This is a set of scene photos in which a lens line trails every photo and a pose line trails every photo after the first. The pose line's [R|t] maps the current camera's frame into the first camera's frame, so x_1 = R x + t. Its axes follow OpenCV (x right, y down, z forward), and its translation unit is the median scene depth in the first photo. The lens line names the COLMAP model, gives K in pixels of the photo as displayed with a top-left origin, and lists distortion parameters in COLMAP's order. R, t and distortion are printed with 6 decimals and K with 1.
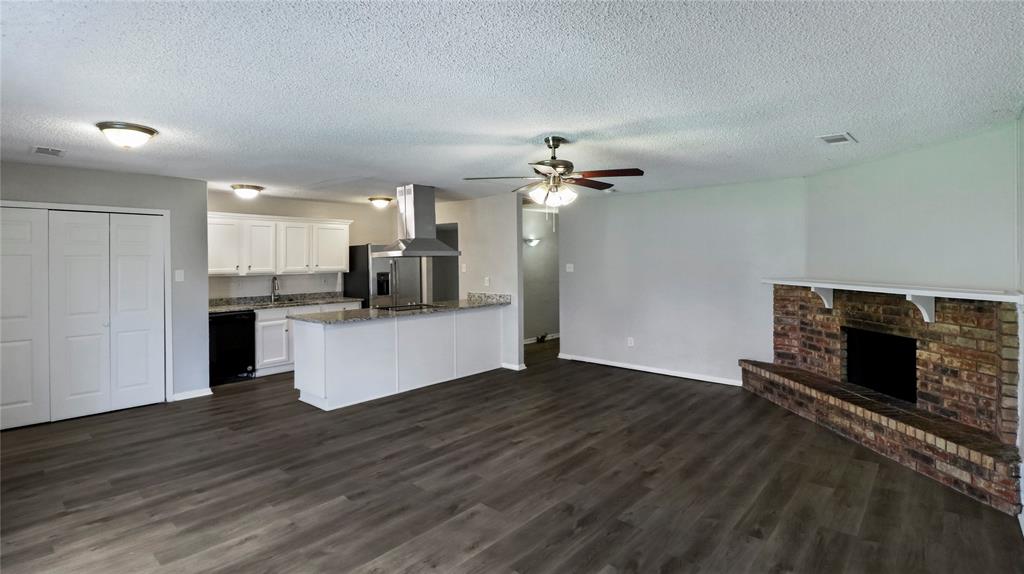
lens RADIAL K [[480.9, 0, 514.8], [0, 480.9, 261.4], [0, 0, 1]] dist [-0.003884, -0.001159]
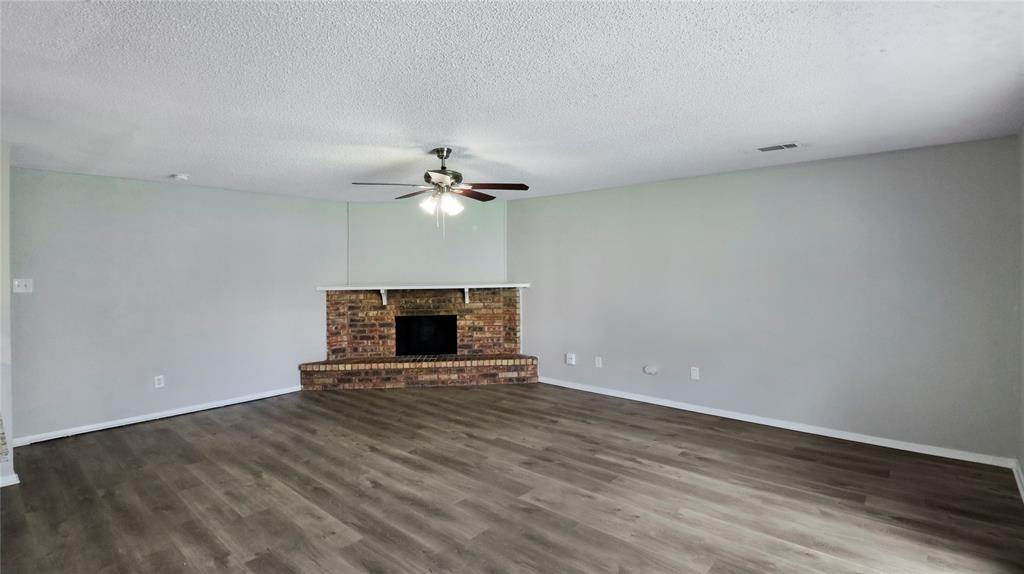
lens RADIAL K [[480.9, 0, 526.7], [0, 480.9, 268.2], [0, 0, 1]] dist [-0.003884, -0.001159]
pose [[-0.014228, 0.004234, 0.999890, -0.848634], [0.013712, 0.999898, -0.004039, 0.006647], [-0.999805, 0.013653, -0.014284, 0.750016]]
